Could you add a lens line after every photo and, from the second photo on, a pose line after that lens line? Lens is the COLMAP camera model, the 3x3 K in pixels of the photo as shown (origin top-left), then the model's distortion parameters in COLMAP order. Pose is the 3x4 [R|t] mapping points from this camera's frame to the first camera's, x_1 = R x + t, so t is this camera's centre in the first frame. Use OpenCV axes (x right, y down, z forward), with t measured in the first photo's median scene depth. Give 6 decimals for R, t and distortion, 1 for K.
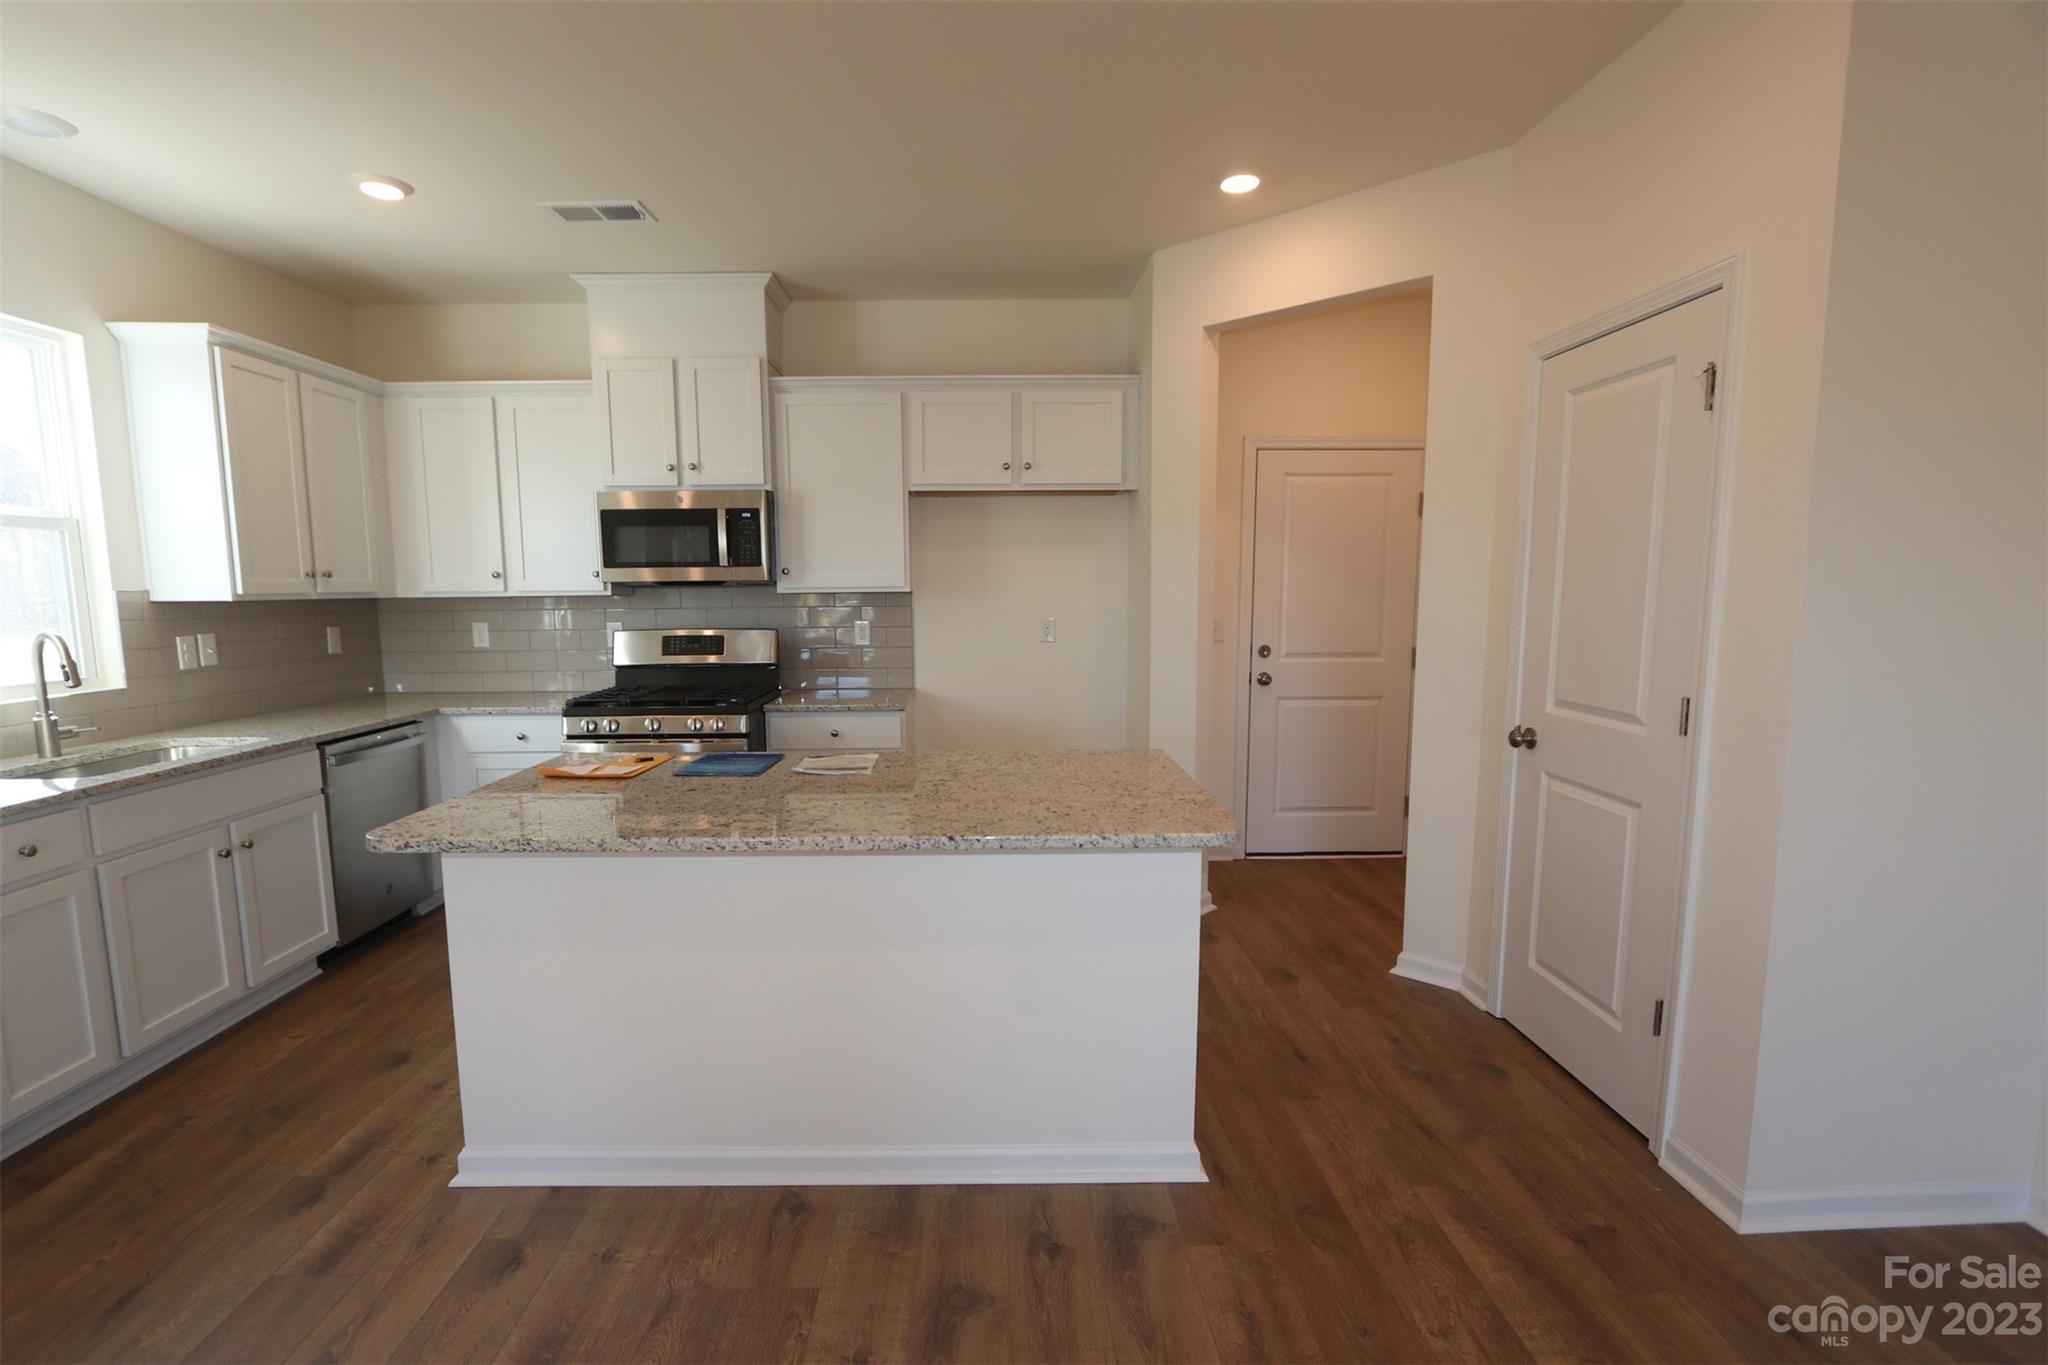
lens RADIAL K [[952.4, 0, 997.3], [0, 952.4, 703.1], [0, 0, 1]] dist [-0.016336, 0.001884]
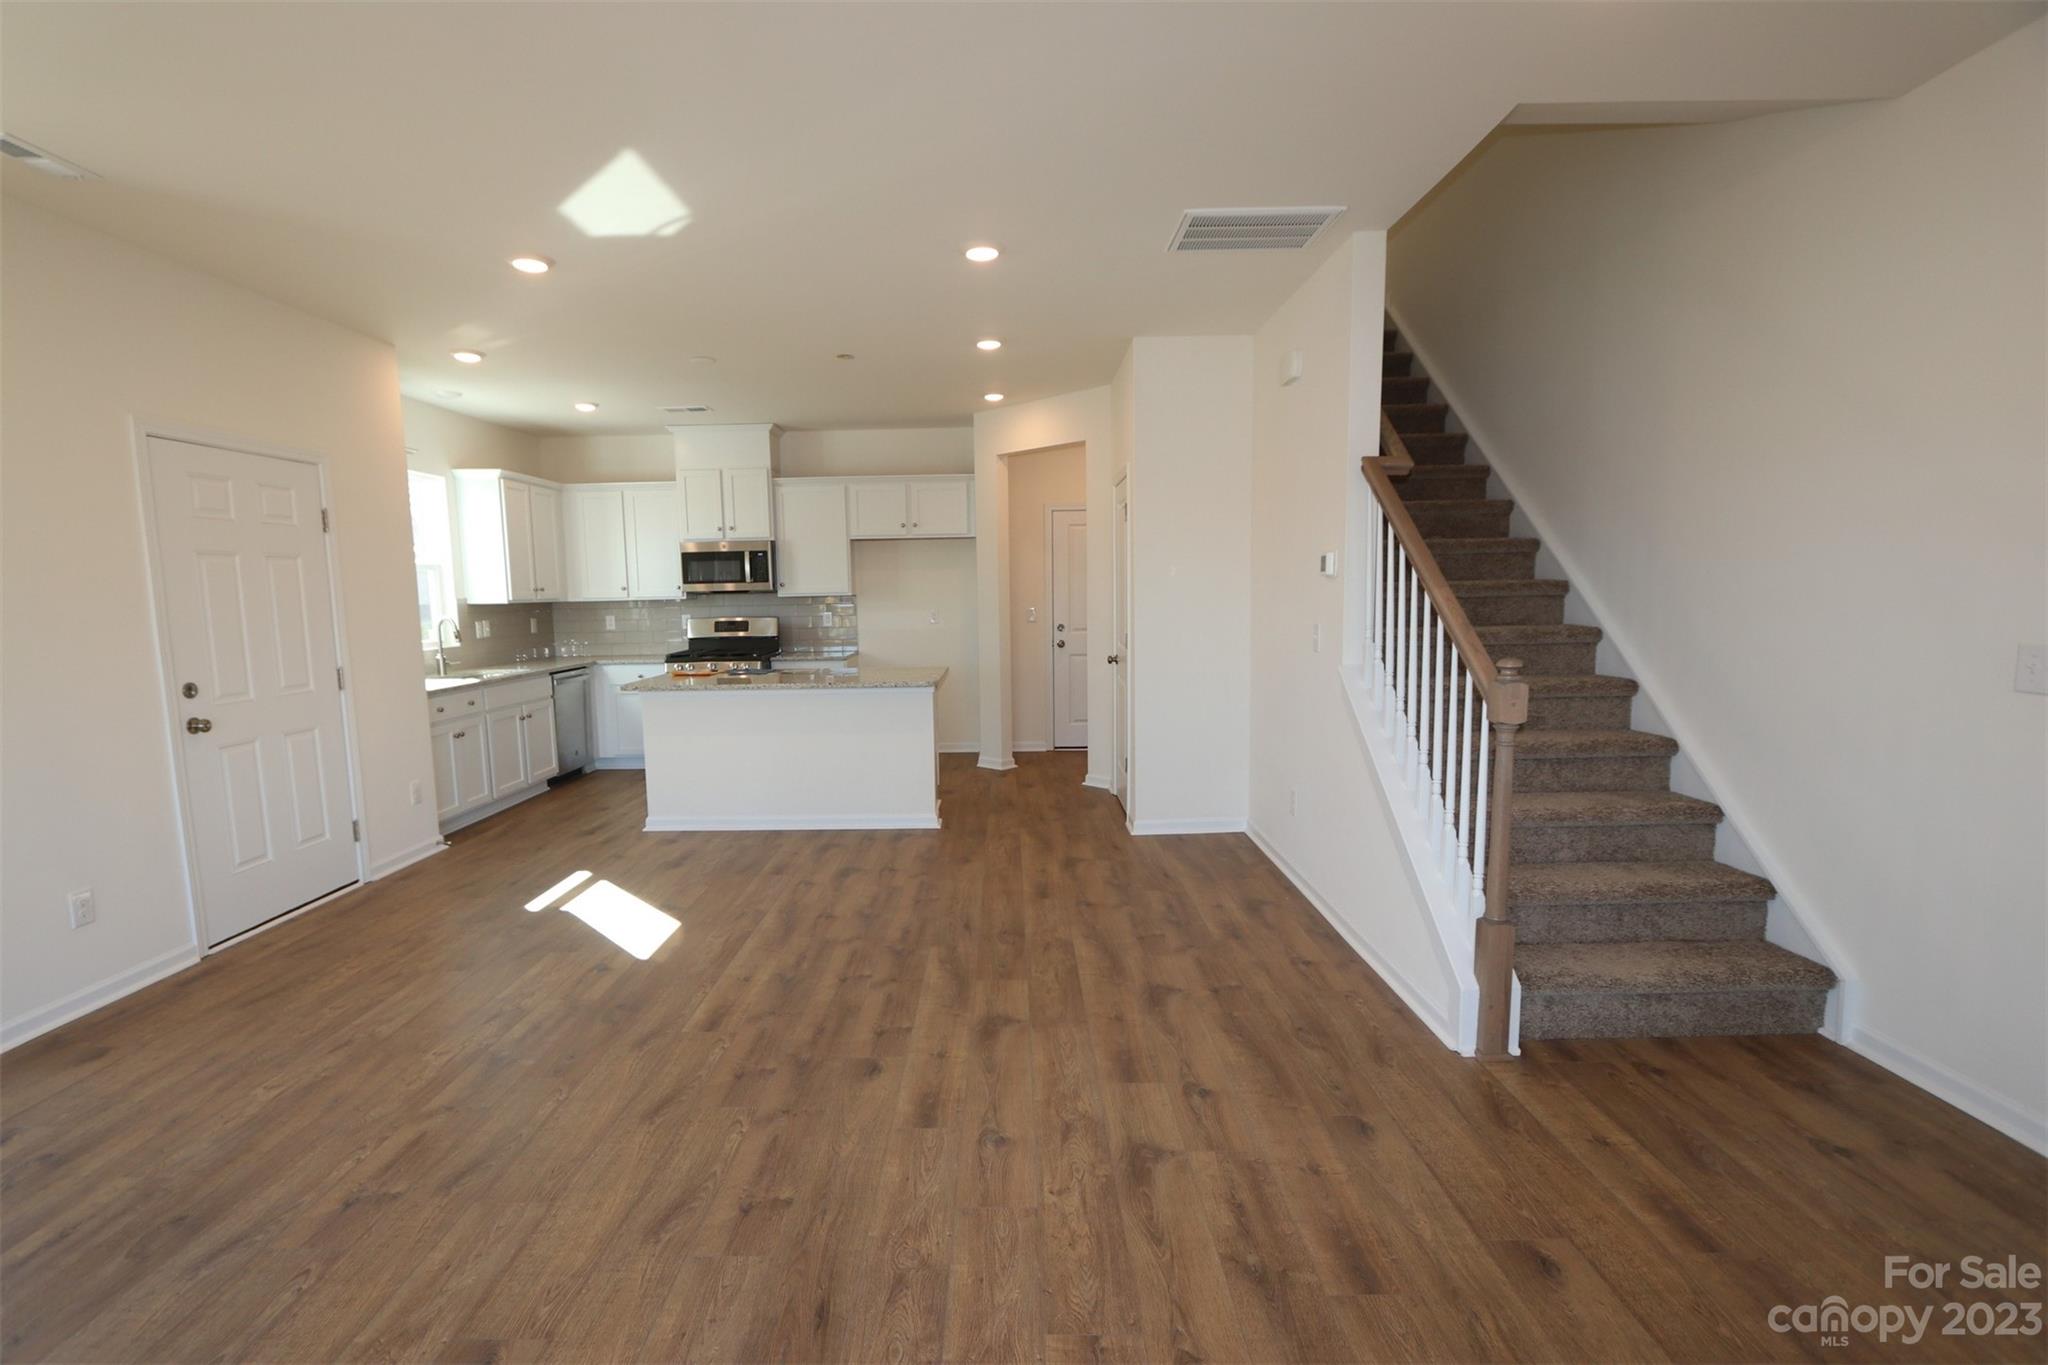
lens RADIAL K [[952.4, 0, 997.3], [0, 952.4, 703.1], [0, 0, 1]] dist [-0.016336, 0.001884]
pose [[0.999667, -0.007964, -0.024544, 0.240503], [0.007892, 0.999964, -0.003046, 0.100043], [0.024567, 0.002852, 0.999694, -0.838417]]
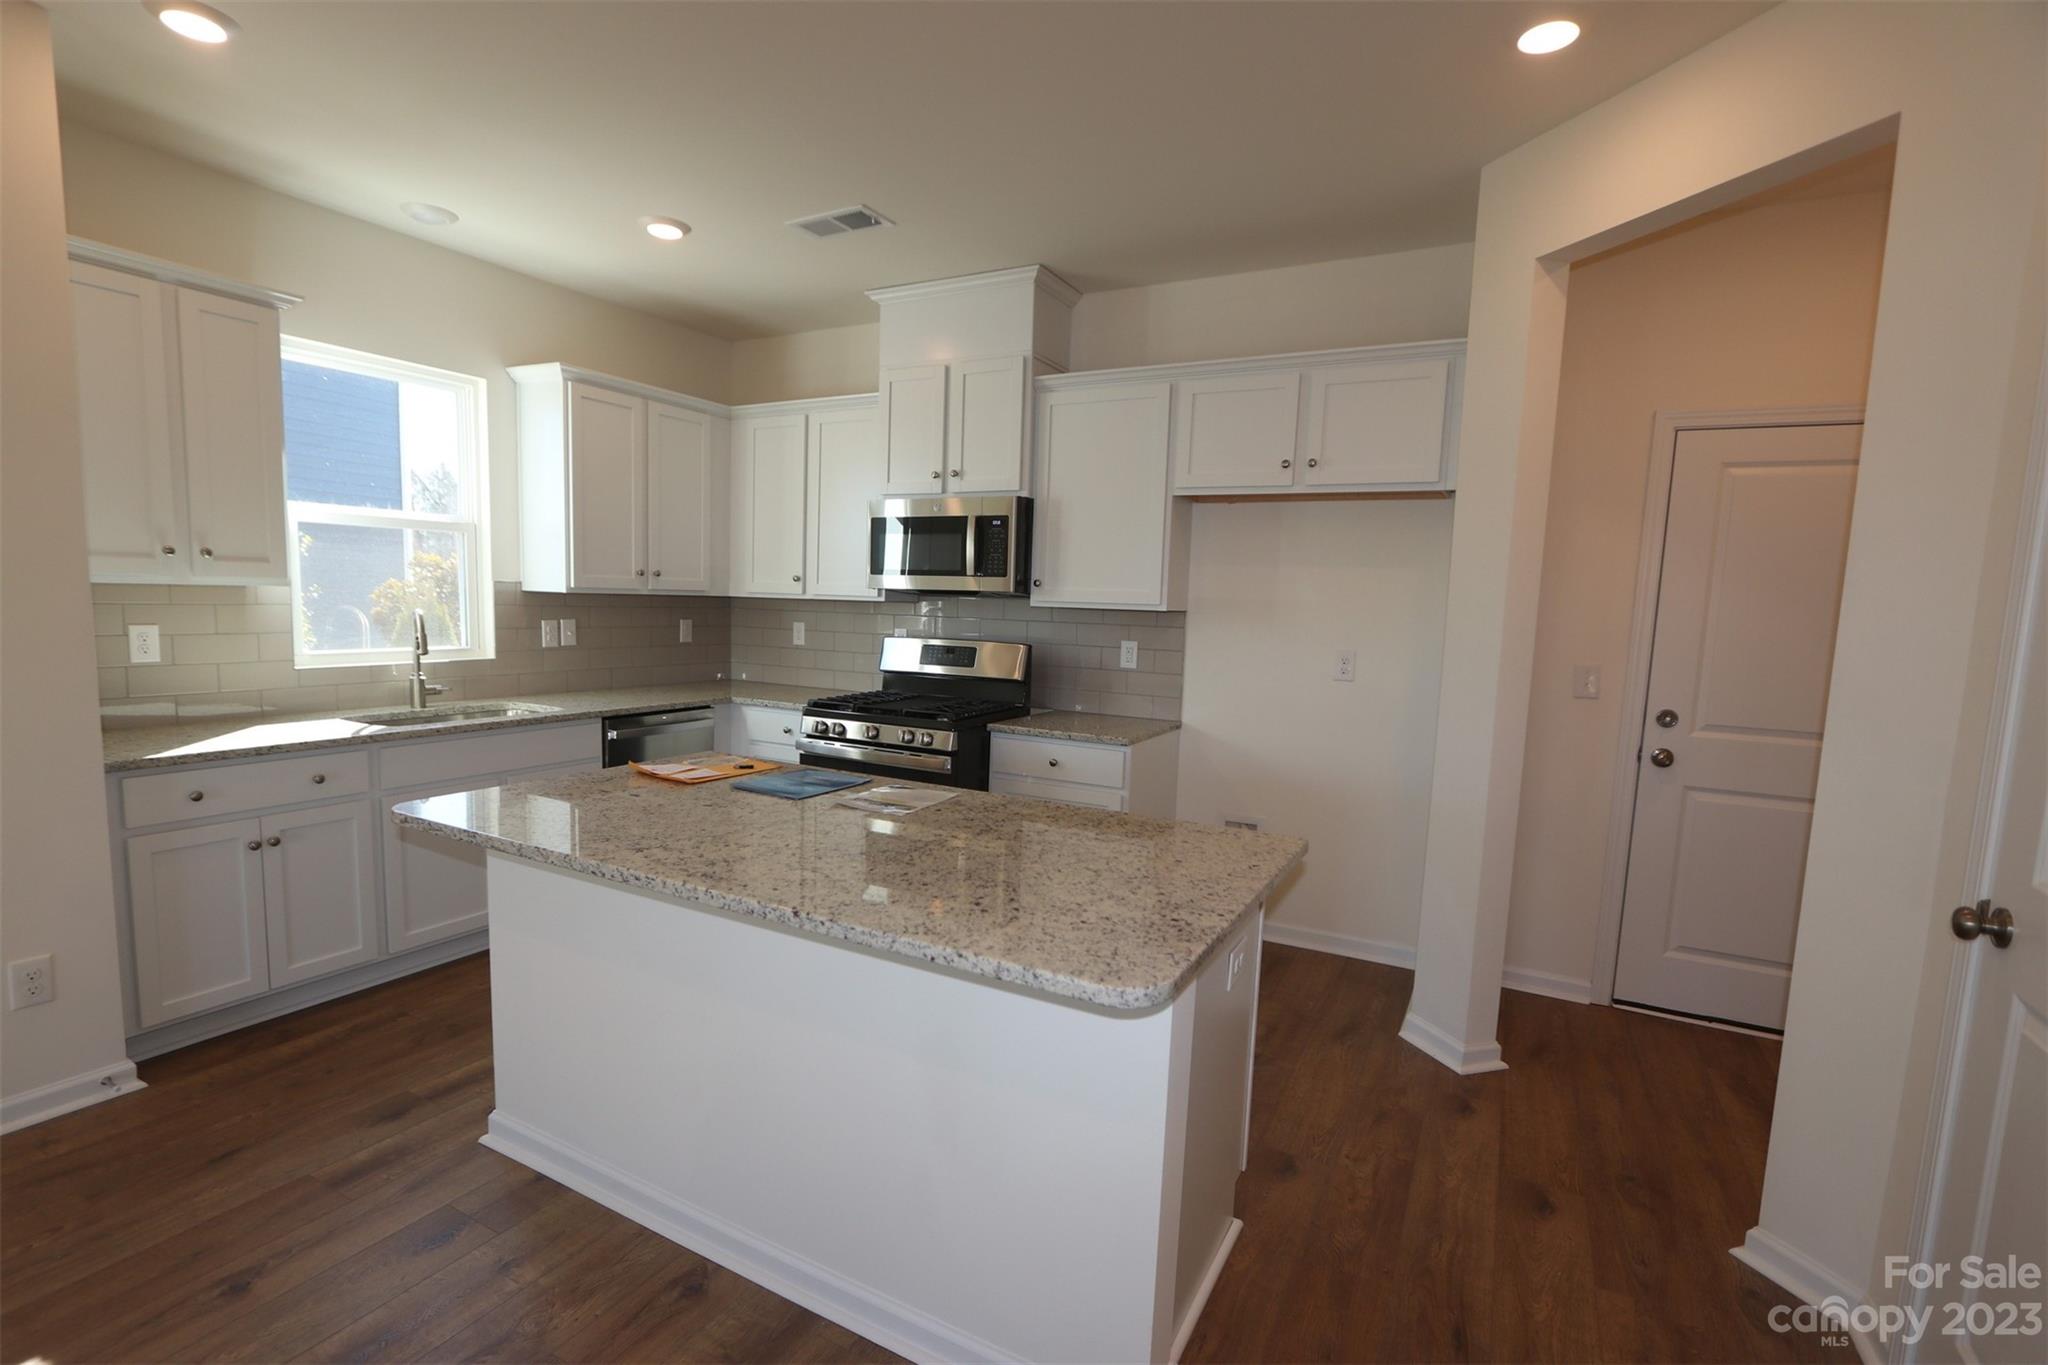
lens RADIAL K [[952.4, 0, 997.3], [0, 952.4, 703.1], [0, 0, 1]] dist [-0.016336, 0.001884]
pose [[0.868380, 0.089764, -0.487707, 0.221904], [-0.098507, 0.995106, 0.007758, -0.026398], [0.486017, 0.041305, 0.872973, 0.180377]]
